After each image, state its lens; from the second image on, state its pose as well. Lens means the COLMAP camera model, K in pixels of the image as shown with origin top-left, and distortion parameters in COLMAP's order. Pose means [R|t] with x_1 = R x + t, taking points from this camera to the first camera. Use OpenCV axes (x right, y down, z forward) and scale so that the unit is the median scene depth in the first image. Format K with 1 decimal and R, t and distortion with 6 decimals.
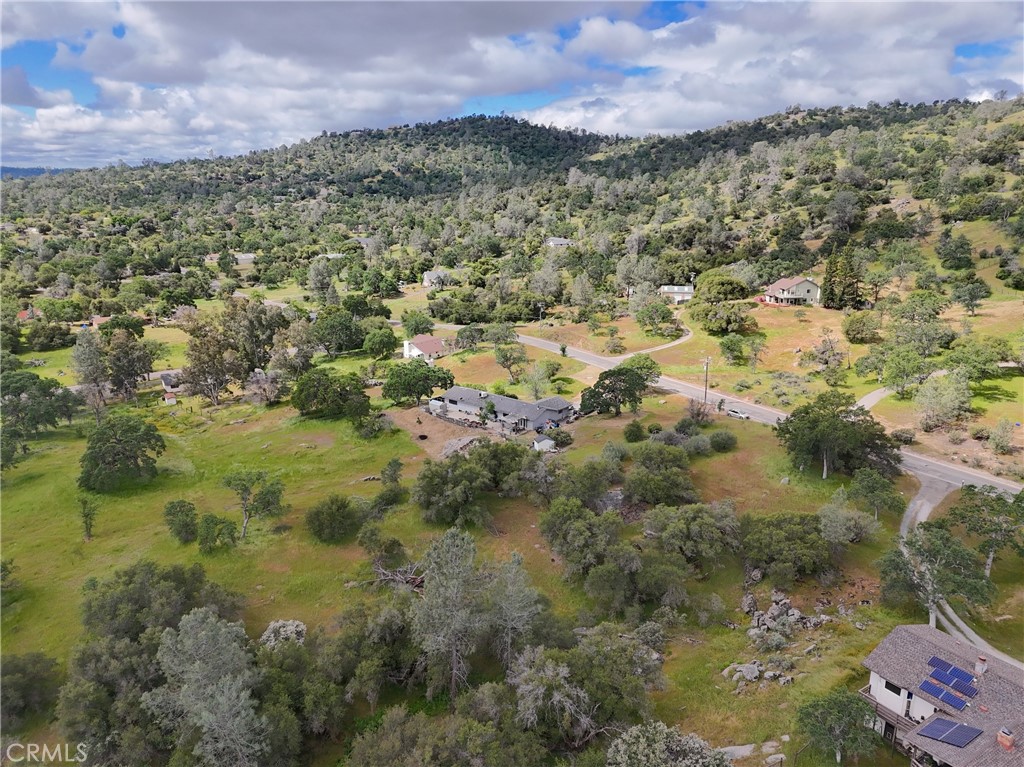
lens RADIAL K [[756.7, 0, 512.0], [0, 756.7, 383.5], [0, 0, 1]] dist [0.089858, -0.090794]
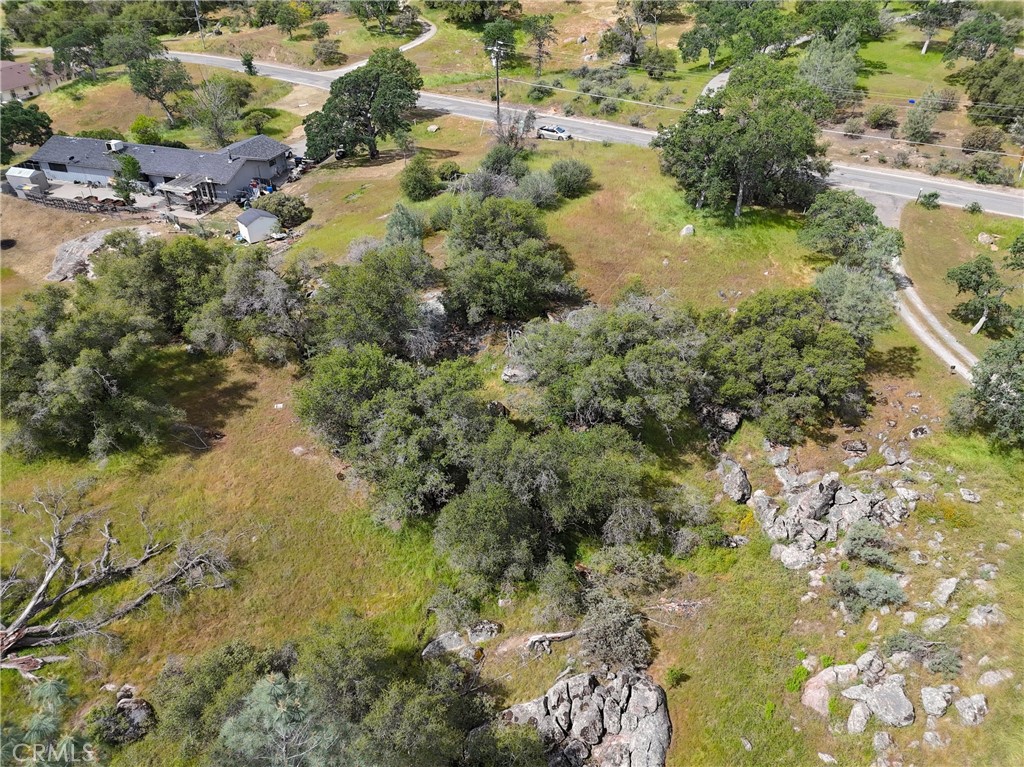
lens RADIAL K [[756.7, 0, 512.0], [0, 756.7, 383.5], [0, 0, 1]] dist [0.089858, -0.090794]
pose [[0.921317, -0.214196, 0.324493, 0.007258], [0.102646, 0.938958, 0.328362, 0.022719], [-0.375019, -0.269218, 0.887064, 0.382383]]
